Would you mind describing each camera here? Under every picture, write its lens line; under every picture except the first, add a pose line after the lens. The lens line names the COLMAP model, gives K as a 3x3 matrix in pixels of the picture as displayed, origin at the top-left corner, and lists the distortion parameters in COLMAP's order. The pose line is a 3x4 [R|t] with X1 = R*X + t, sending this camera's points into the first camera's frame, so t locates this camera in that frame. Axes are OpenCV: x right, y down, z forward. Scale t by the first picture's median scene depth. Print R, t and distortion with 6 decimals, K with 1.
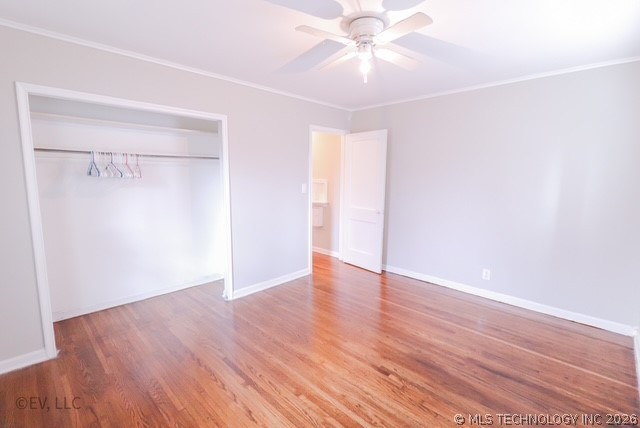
lens RADIAL K [[295.0, 0, 321.1], [0, 295.0, 215.9], [0, 0, 1]] dist [0.005108, -0.003422]
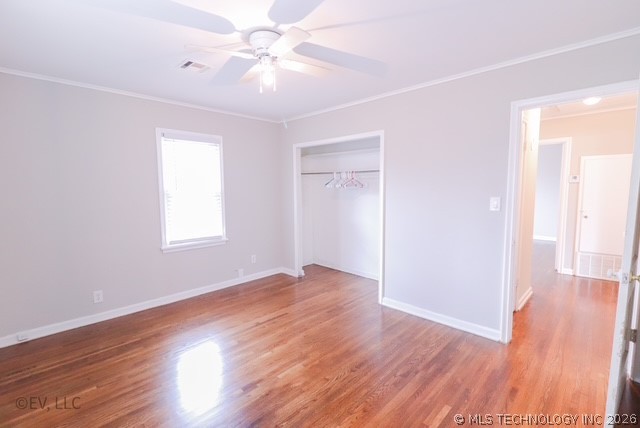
lens RADIAL K [[295.0, 0, 313.0], [0, 295.0, 215.2], [0, 0, 1]] dist [0.005108, -0.003422]
pose [[-0.017008, 0.092357, -0.995581, 0.872292], [-0.131467, 0.986873, 0.093795, -0.113291], [0.991175, 0.132482, -0.004643, 0.887378]]
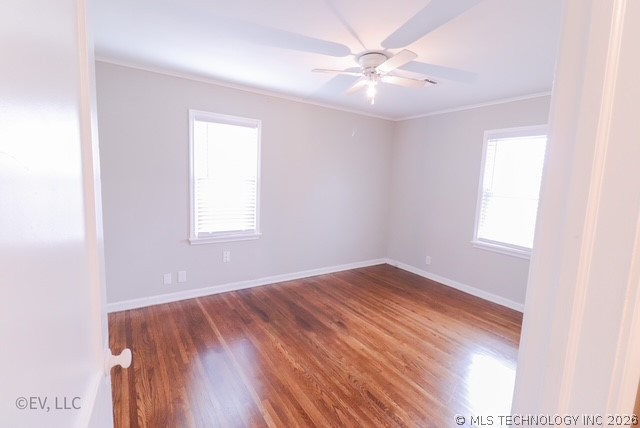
lens RADIAL K [[295.0, 0, 321.5], [0, 295.0, 213.4], [0, 0, 1]] dist [0.005108, -0.003422]
pose [[-0.975857, -0.074353, 0.205365, 0.044005], [-0.019924, 0.966656, 0.255303, -0.238485], [-0.217499, 0.245047, -0.944799, 1.693457]]
